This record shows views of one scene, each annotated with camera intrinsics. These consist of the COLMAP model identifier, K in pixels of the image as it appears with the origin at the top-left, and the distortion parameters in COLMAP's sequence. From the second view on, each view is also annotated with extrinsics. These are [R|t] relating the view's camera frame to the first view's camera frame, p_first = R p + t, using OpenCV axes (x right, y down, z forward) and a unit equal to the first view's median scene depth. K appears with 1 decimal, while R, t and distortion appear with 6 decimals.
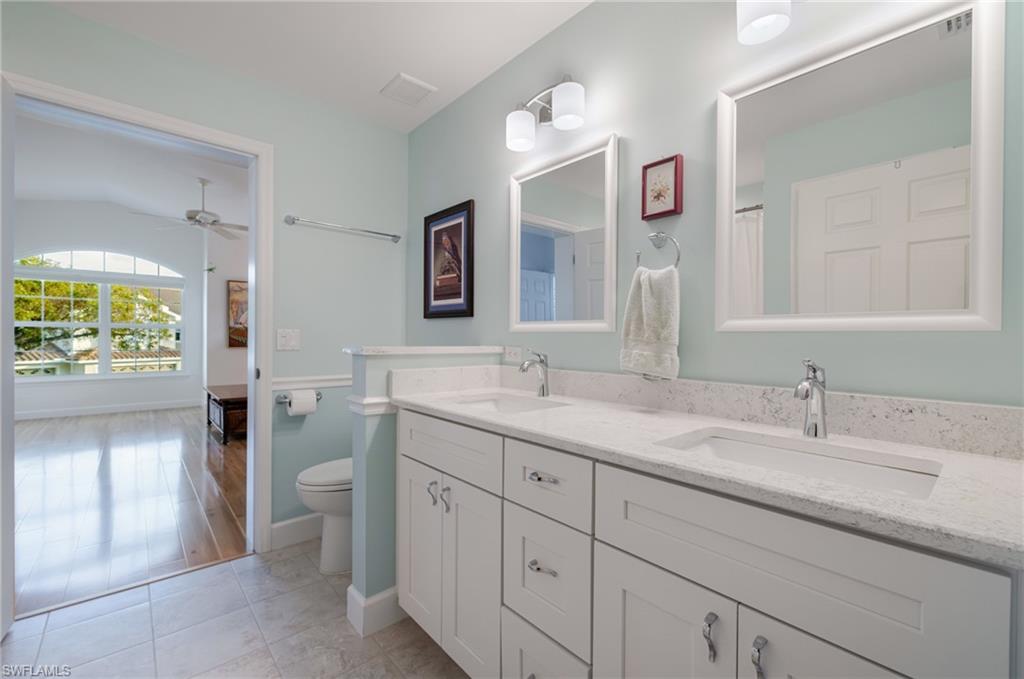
lens RADIAL K [[432.1, 0, 509.5], [0, 432.1, 345.5], [0, 0, 1]] dist [-0.001282, -0.000013]
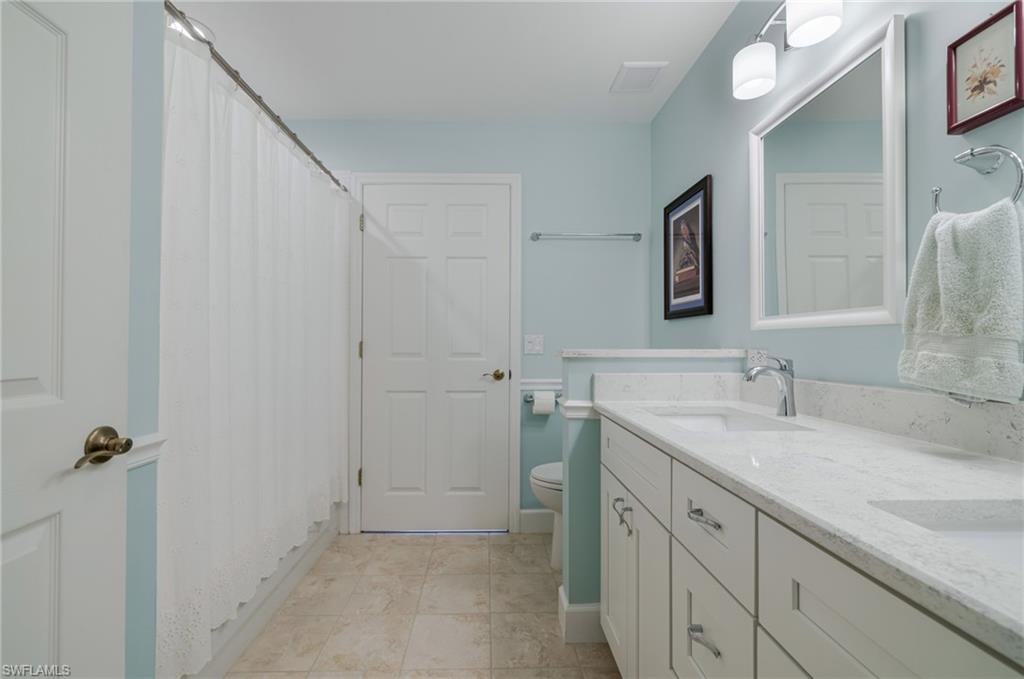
lens RADIAL K [[441.9, 0, 509.0], [0, 441.9, 346.1], [0, 0, 1]] dist [0.000029, -0.000186]
pose [[0.758376, -0.011727, -0.651712, 0.219674], [-0.001119, 0.999813, -0.019292, 0.014450], [0.651816, 0.015360, 0.758221, 0.127949]]
